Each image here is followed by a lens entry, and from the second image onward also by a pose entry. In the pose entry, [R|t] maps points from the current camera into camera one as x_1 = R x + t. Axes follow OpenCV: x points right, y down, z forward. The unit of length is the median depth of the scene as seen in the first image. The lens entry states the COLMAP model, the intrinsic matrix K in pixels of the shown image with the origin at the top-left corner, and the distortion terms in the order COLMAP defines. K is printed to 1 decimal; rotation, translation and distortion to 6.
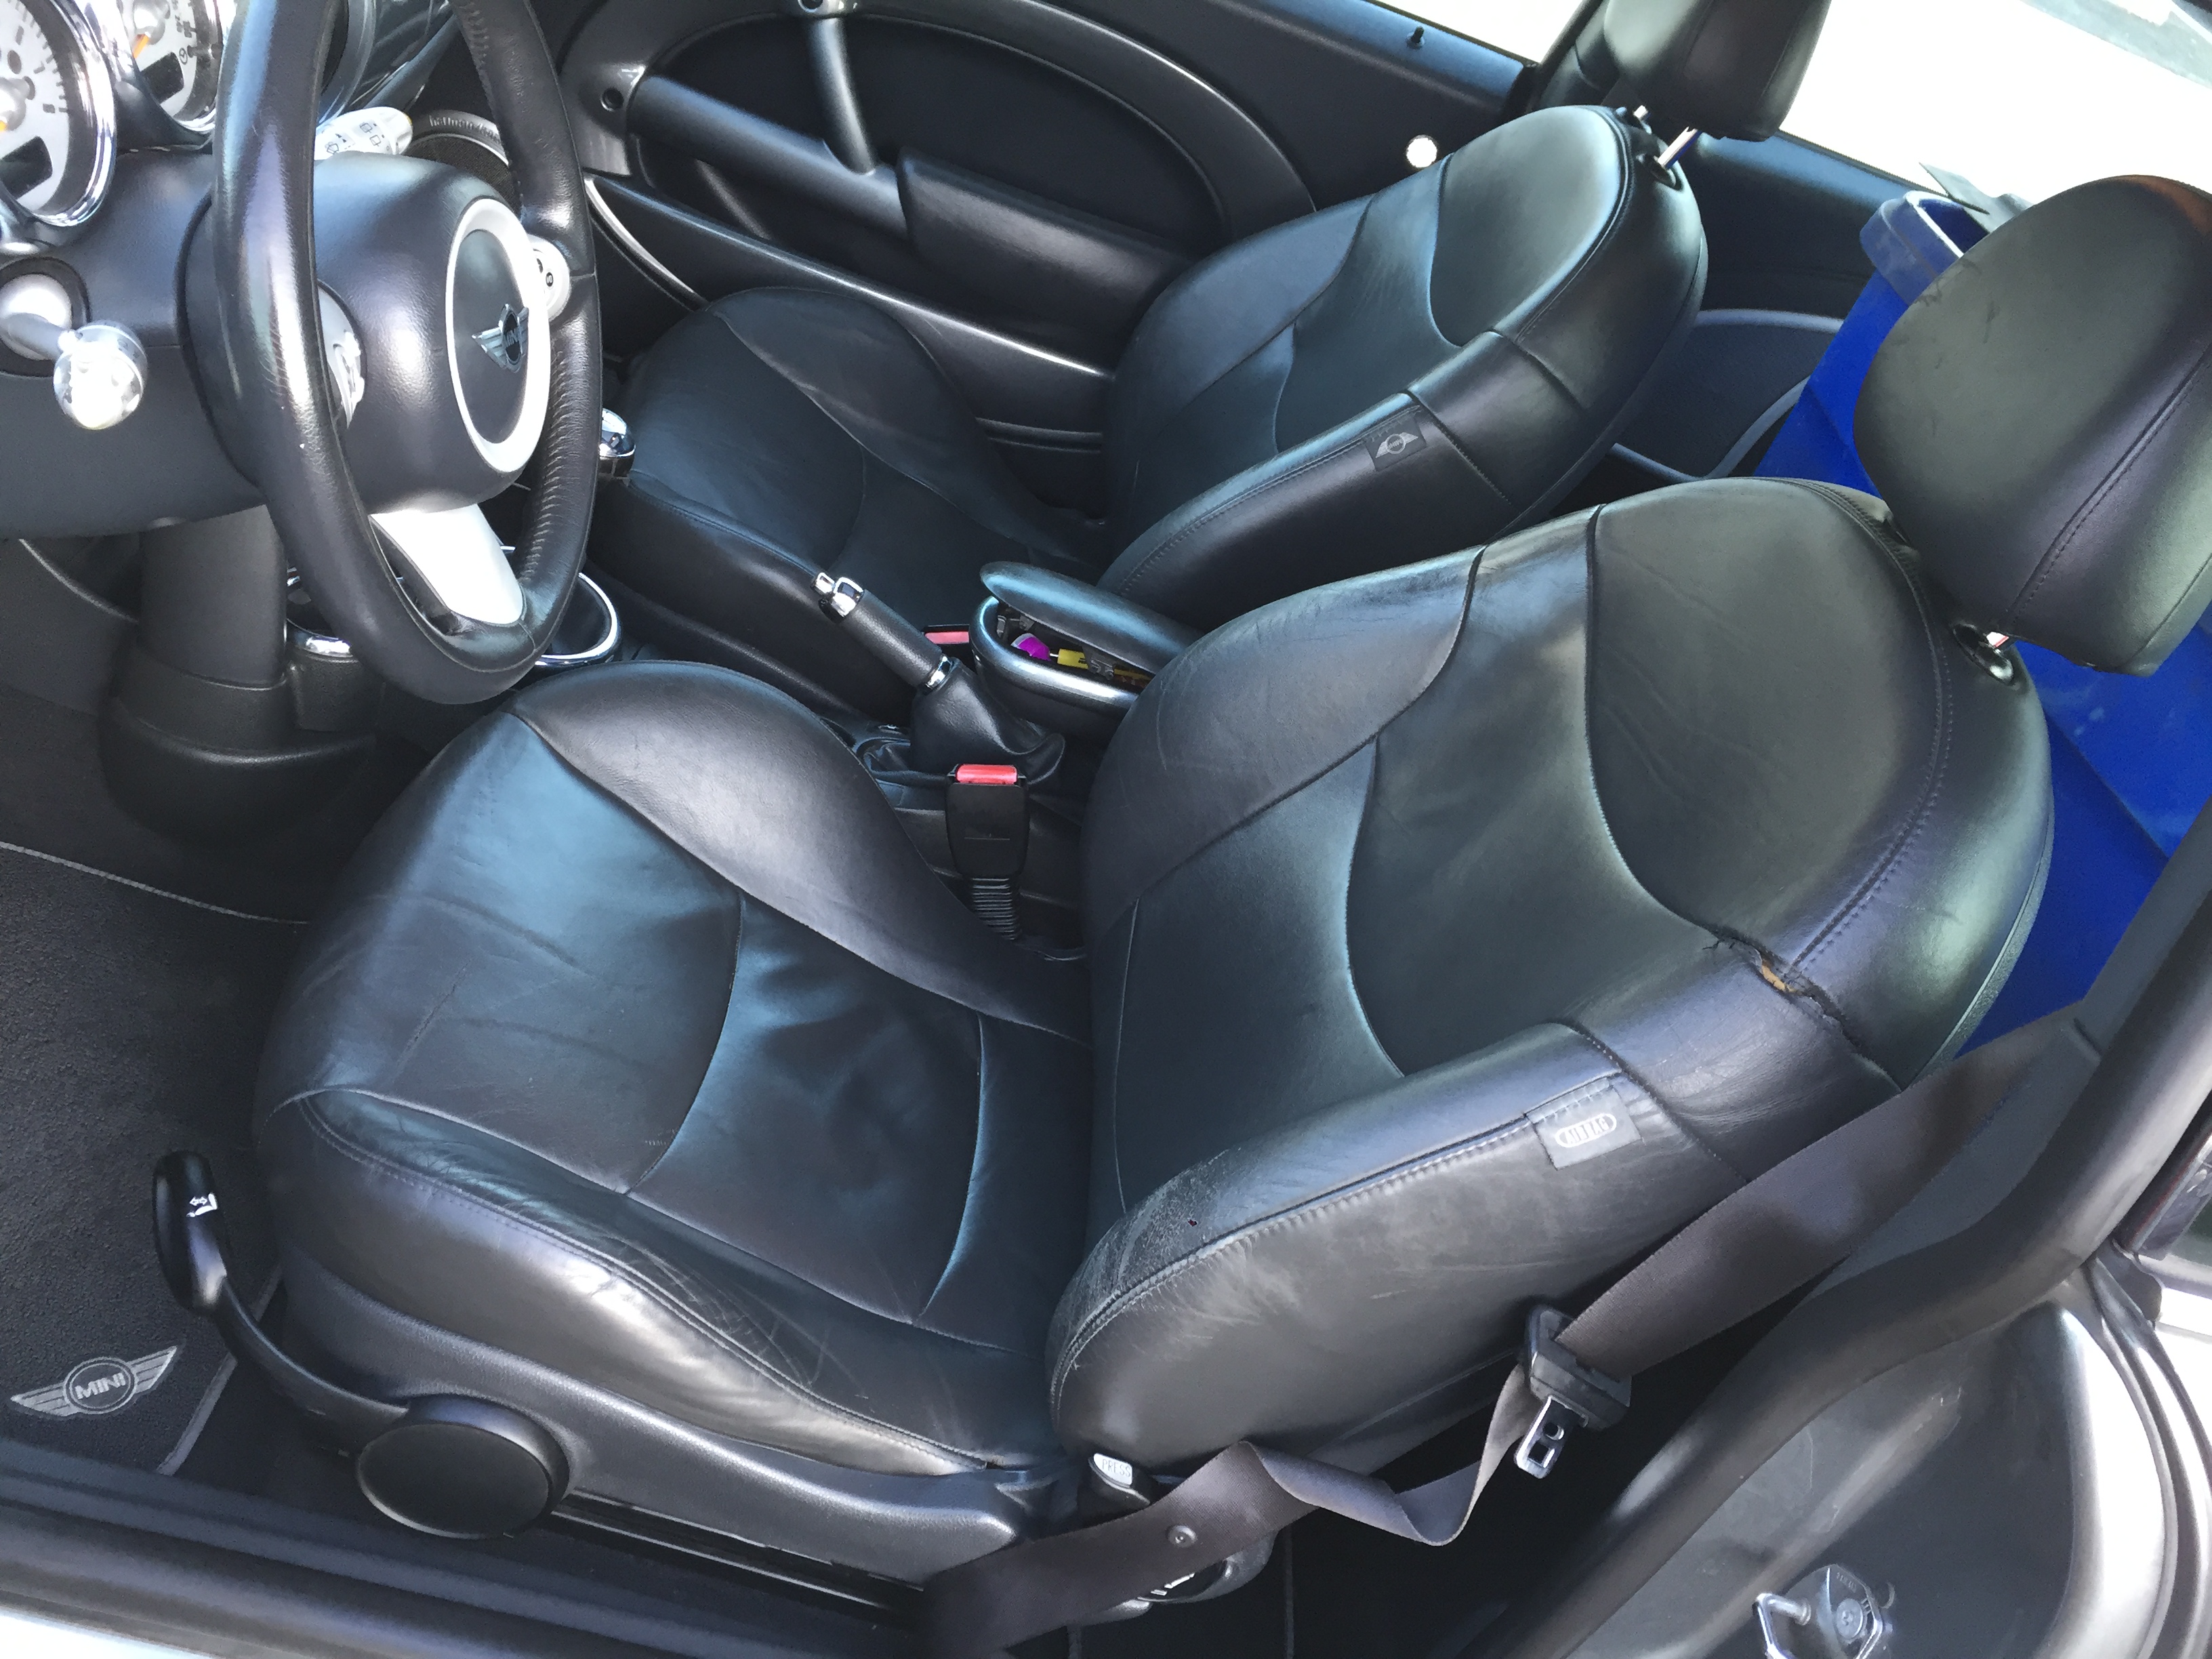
lens RADIAL K [[1919.0, 0, 1106.0], [0, 1919.0, 829.5], [0, 0, 1]] dist [0.059911, -0.082173]
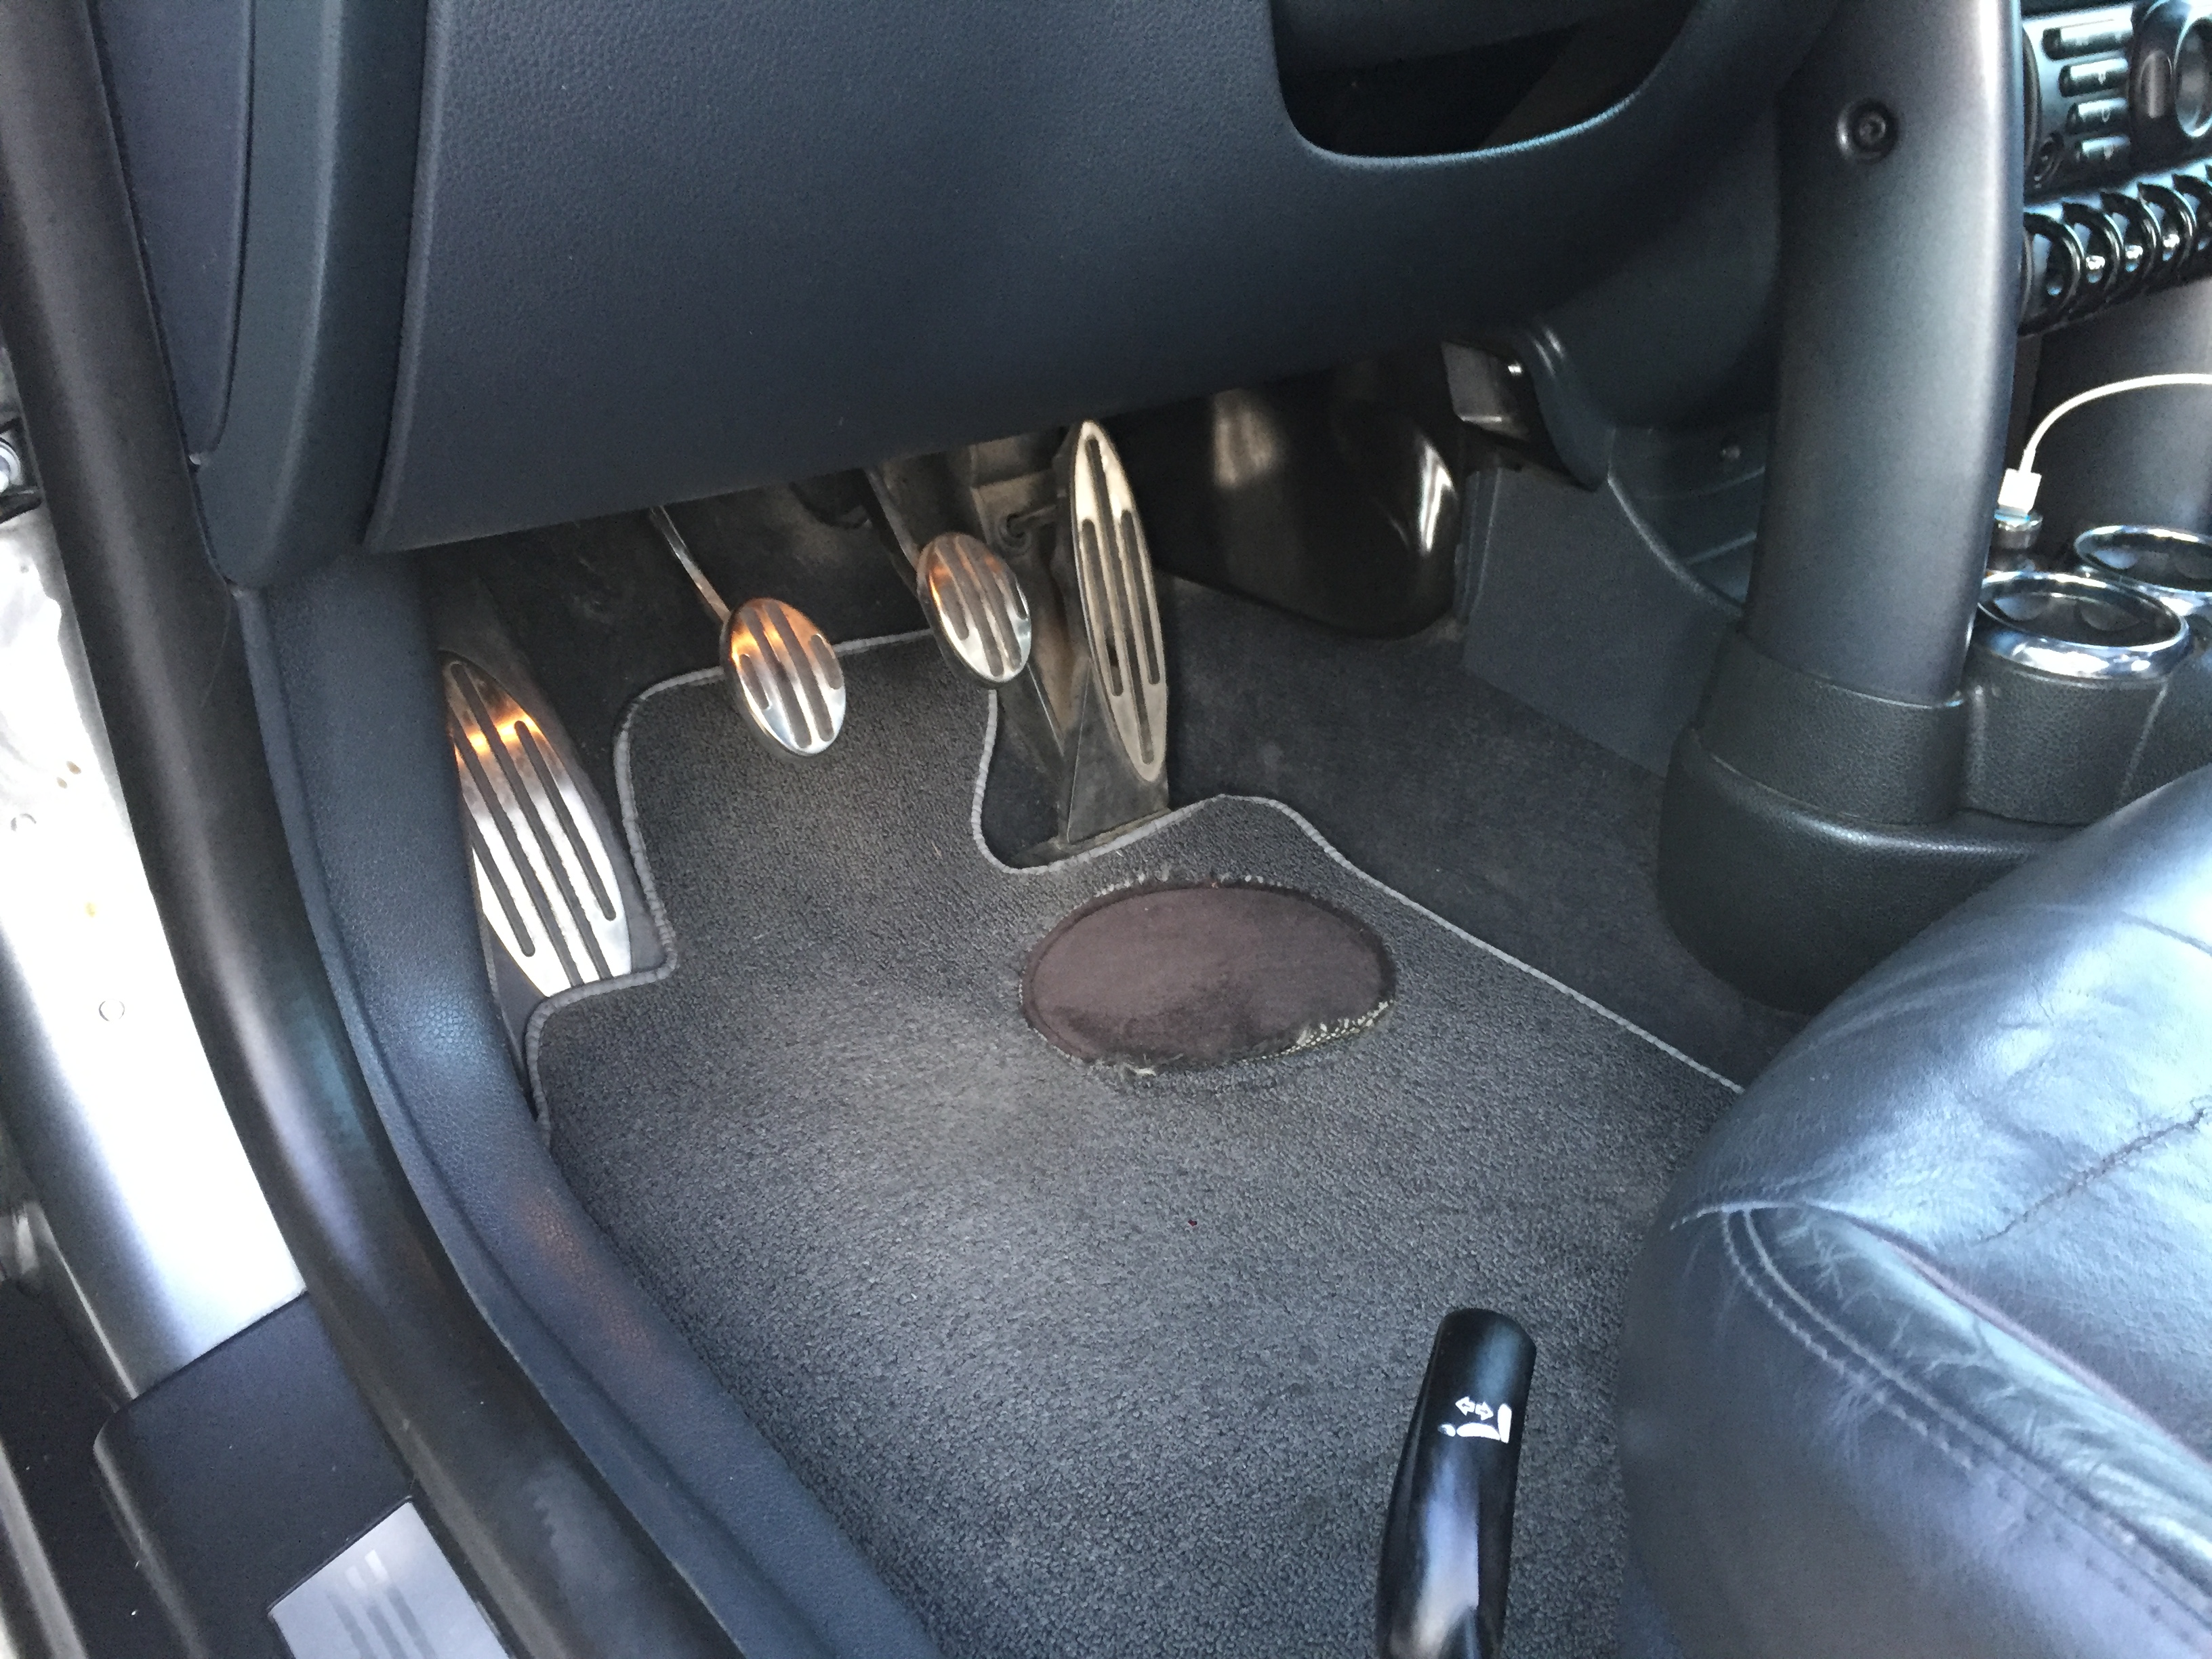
lens RADIAL K [[1919.0, 0, 1106.0], [0, 1919.0, 829.5], [0, 0, 1]] dist [0.059911, -0.082173]
pose [[0.649811, 0.053550, -0.758207, -0.205801], [-0.280372, 0.944061, -0.173612, 0.167706], [0.706496, 0.325395, 0.628475, 0.634029]]
